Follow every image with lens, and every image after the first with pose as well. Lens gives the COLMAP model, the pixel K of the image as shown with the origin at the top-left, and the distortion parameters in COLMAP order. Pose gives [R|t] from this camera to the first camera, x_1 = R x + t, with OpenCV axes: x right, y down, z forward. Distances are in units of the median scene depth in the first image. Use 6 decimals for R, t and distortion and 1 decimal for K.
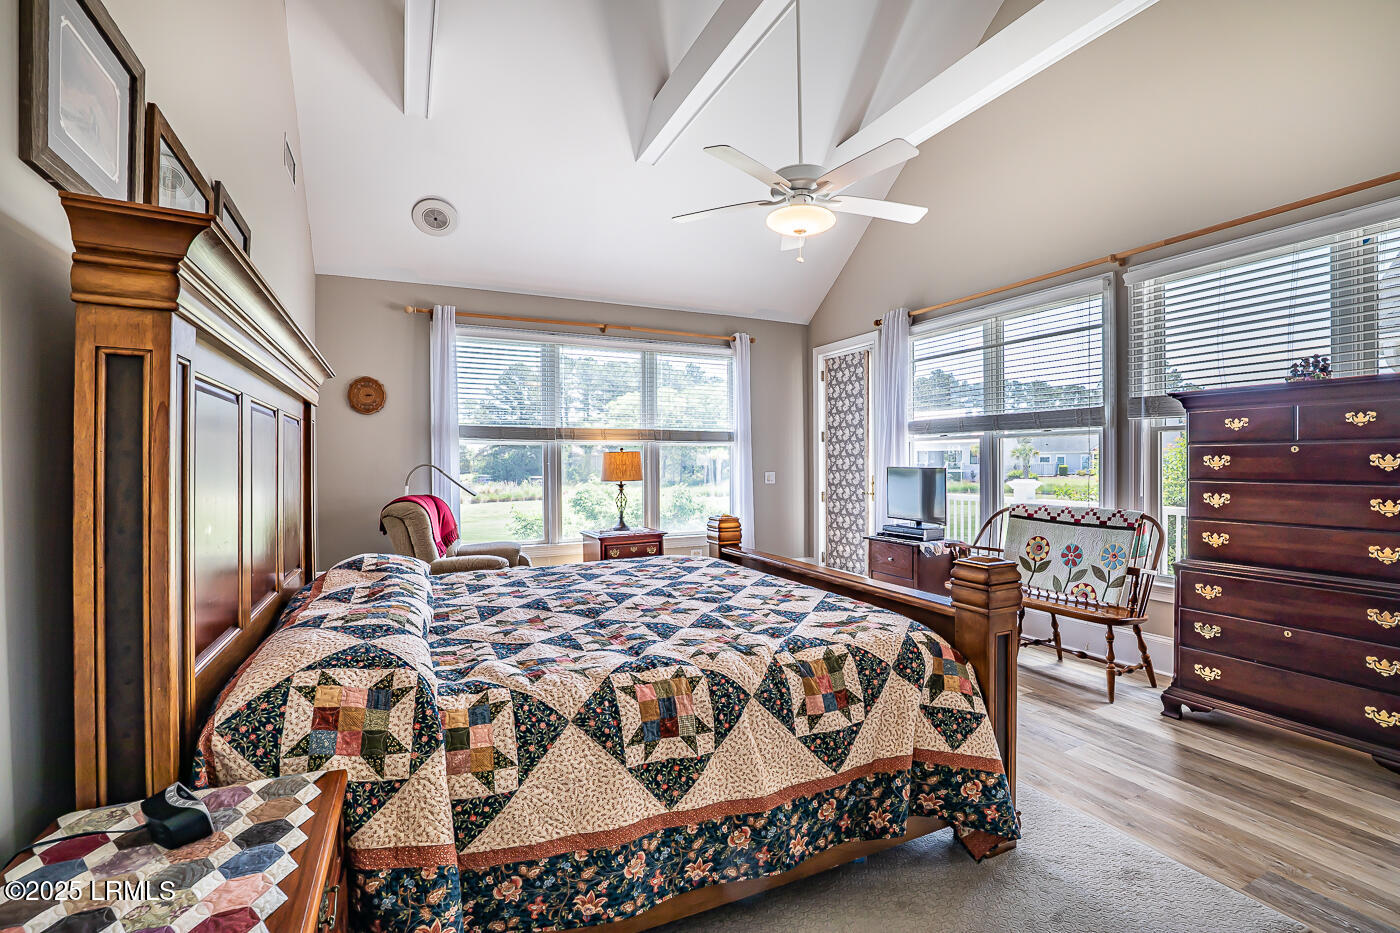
lens RADIAL K [[644.1, 0, 695.8], [0, 644.1, 467.8], [0, 0, 1]] dist [-0.030506, 0.004633]
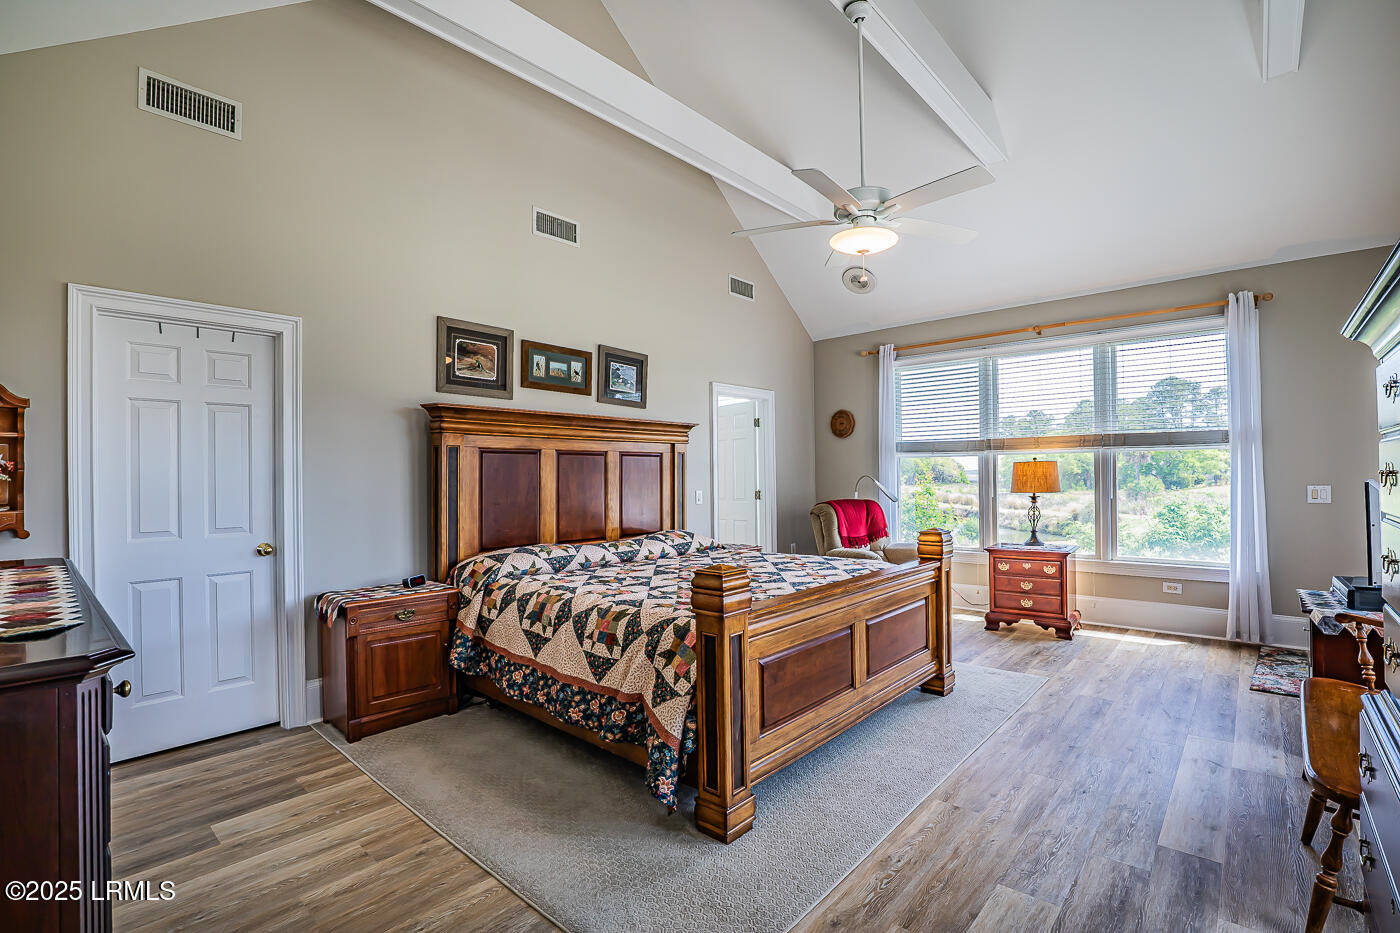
lens RADIAL K [[644.1, 0, 721.9], [0, 644.1, 470.7], [0, 0, 1]] dist [-0.030506, 0.004633]
pose [[0.386063, -0.005129, -0.922458, 1.711674], [0.000694, 0.999986, -0.005270, -0.021327], [0.922472, 0.001395, 0.386061, 0.667982]]
